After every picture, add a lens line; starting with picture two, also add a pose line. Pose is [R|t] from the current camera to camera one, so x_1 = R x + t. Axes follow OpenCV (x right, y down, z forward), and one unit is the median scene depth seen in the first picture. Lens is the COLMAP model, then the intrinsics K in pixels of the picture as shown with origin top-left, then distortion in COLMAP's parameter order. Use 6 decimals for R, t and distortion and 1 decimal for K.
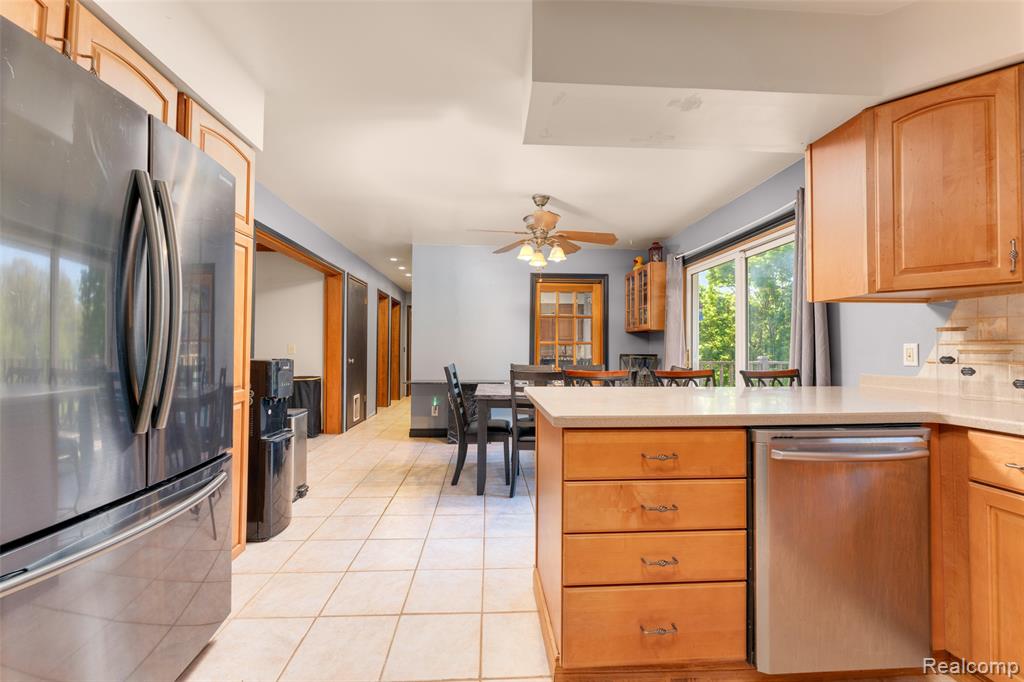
lens RADIAL K [[407.2, 0, 510.3], [0, 407.2, 342.8], [0, 0, 1]] dist [0.002424, 0.000021]
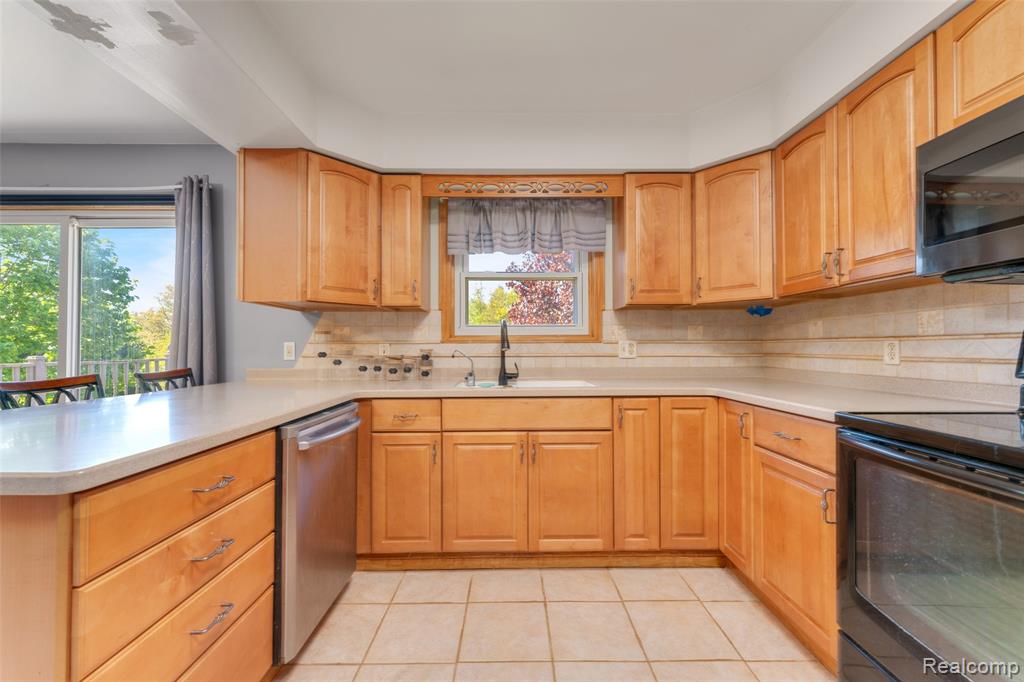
lens RADIAL K [[413.0, 0, 512.0], [0, 413.0, 341.0], [0, 0, 1]] dist [0.002632, 0.000182]
pose [[0.057964, 0.010953, 0.998259, -0.285350], [-0.013260, 0.999860, -0.010201, 0.001493], [-0.998231, -0.012646, 0.058101, 0.277276]]
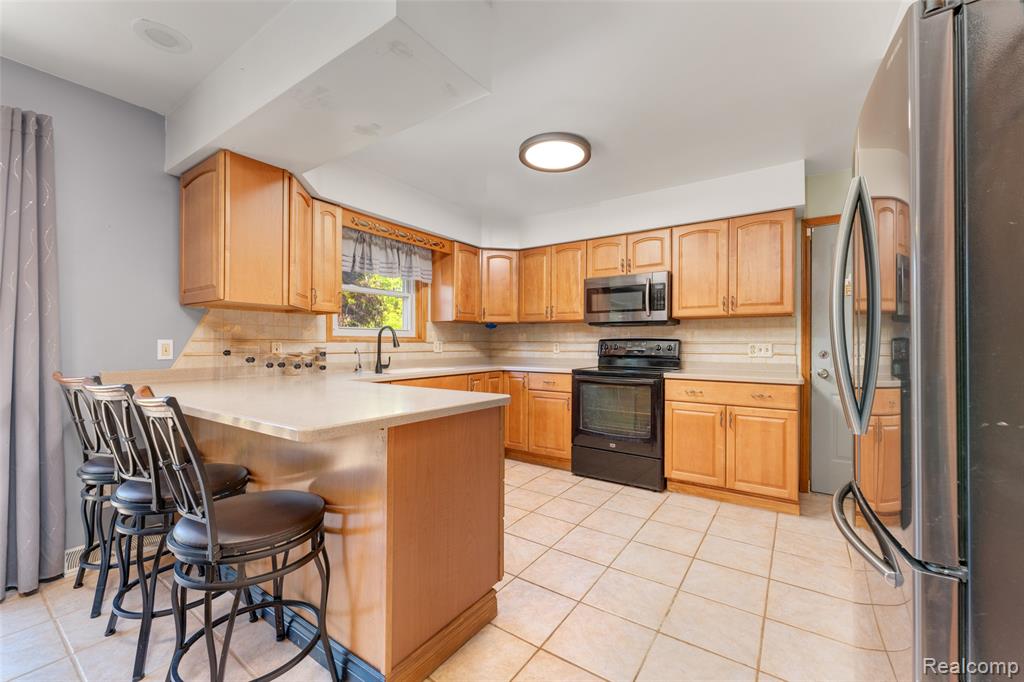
lens RADIAL K [[407.2, 0, 510.3], [0, 407.2, 342.8], [0, 0, 1]] dist [0.002424, 0.000021]
pose [[-0.782191, -0.005200, 0.623017, -0.527852], [-0.017047, 0.999769, -0.013057, 0.009896], [-0.622805, -0.020834, -0.782100, 1.468748]]
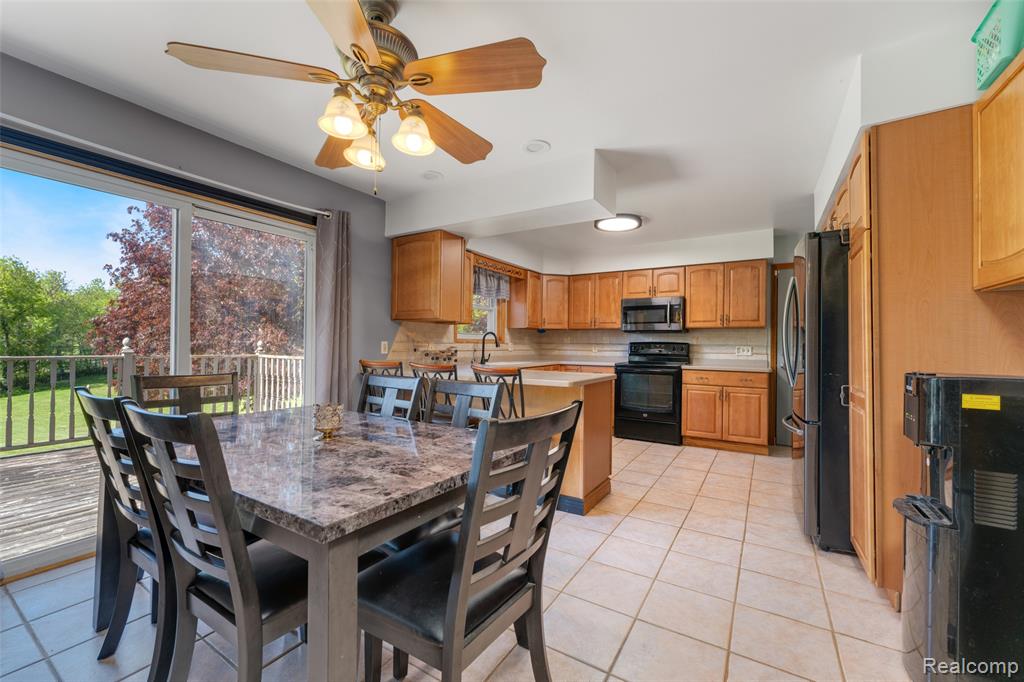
lens RADIAL K [[407.2, 0, 510.3], [0, 407.2, 342.8], [0, 0, 1]] dist [0.002424, 0.000021]
pose [[-0.813123, -0.012433, 0.581959, -0.579408], [-0.024650, 0.999611, -0.013085, 0.020073], [-0.581569, -0.024985, -0.813113, 2.432078]]
